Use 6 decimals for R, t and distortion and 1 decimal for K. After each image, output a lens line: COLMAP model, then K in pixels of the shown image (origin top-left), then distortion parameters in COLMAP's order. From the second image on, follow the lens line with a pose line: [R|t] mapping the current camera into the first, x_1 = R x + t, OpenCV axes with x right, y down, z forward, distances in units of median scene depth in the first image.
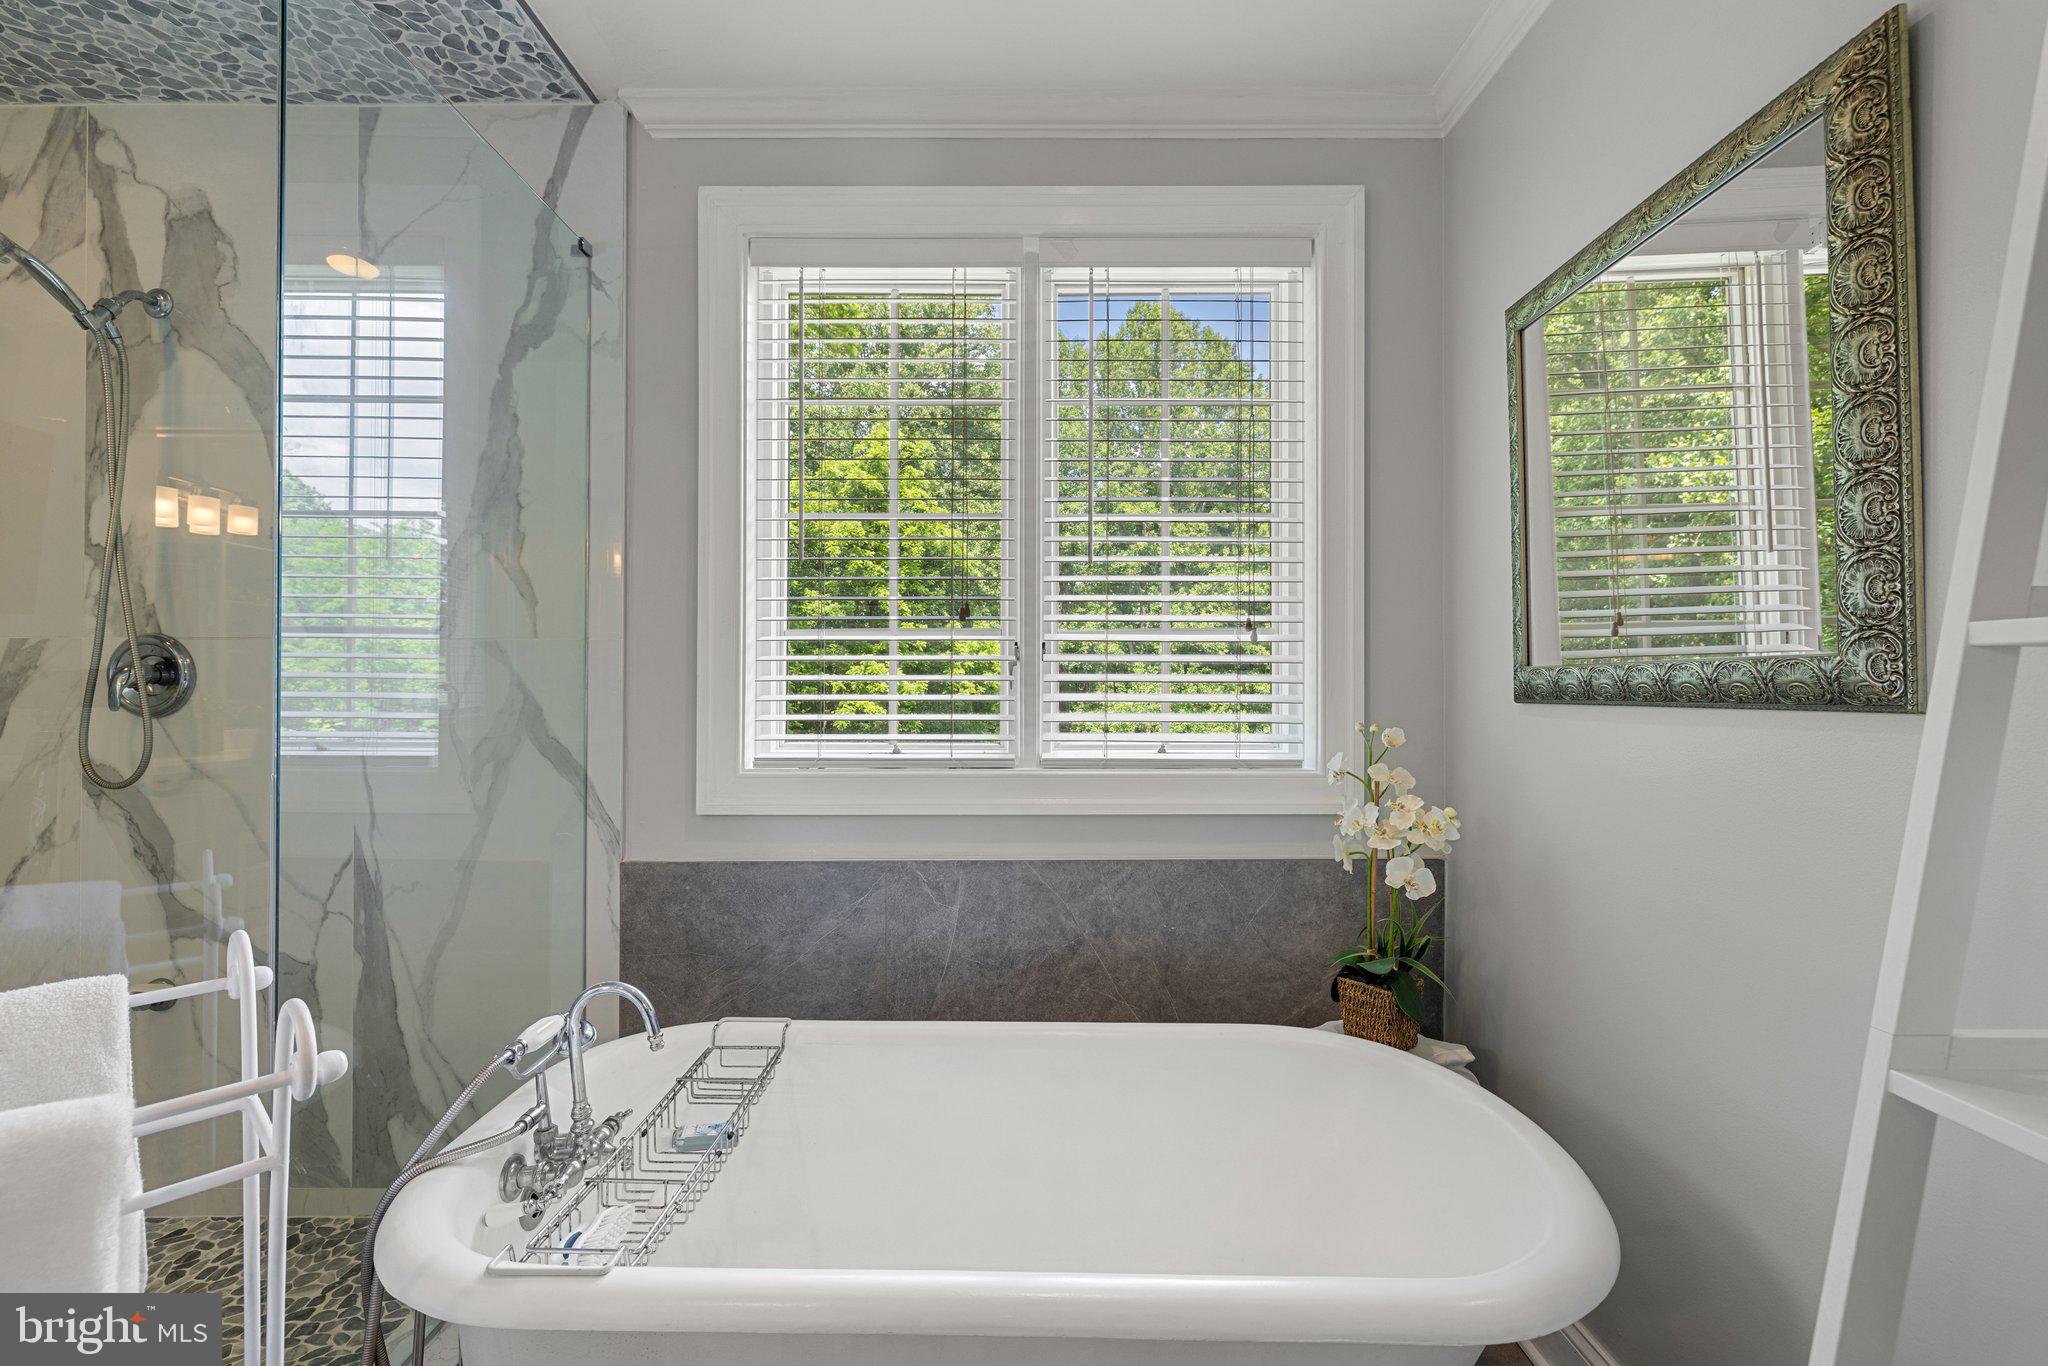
lens RADIAL K [[874.1, 0, 1020.2], [0, 874.1, 686.8], [0, 0, 1]] dist [-0.002024, -0.000038]
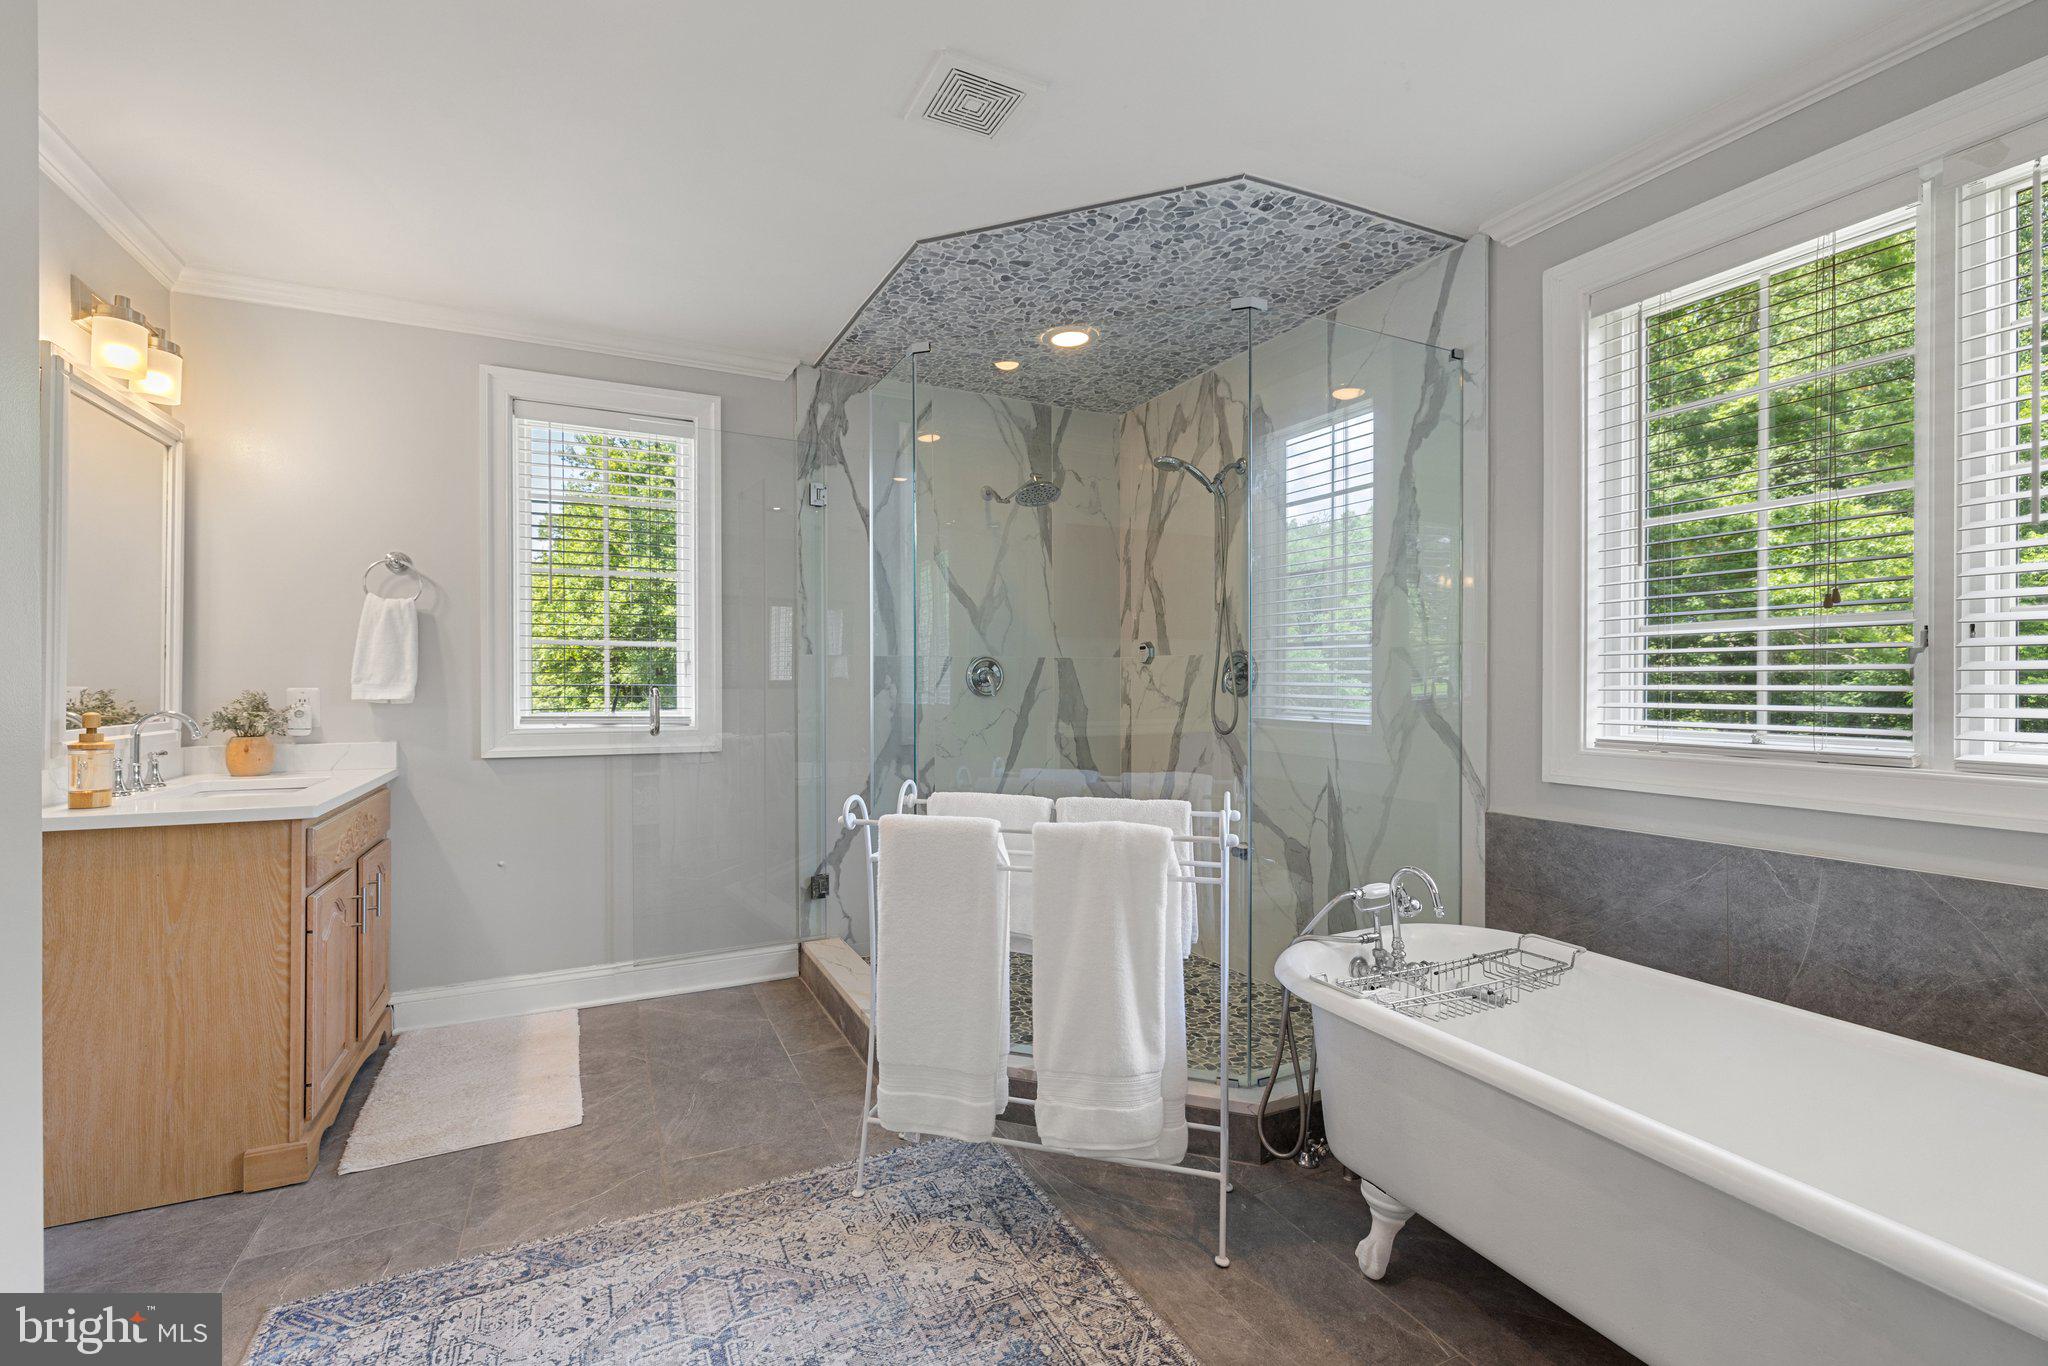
lens RADIAL K [[874.1, 0, 1020.5], [0, 874.1, 682.1], [0, 0, 1]] dist [-0.002024, -0.000038]
pose [[0.457645, 0.000224, -0.889135, 0.391964], [0.009563, 0.999941, 0.005174, -0.008423], [0.889083, -0.010870, 0.457616, -0.224583]]
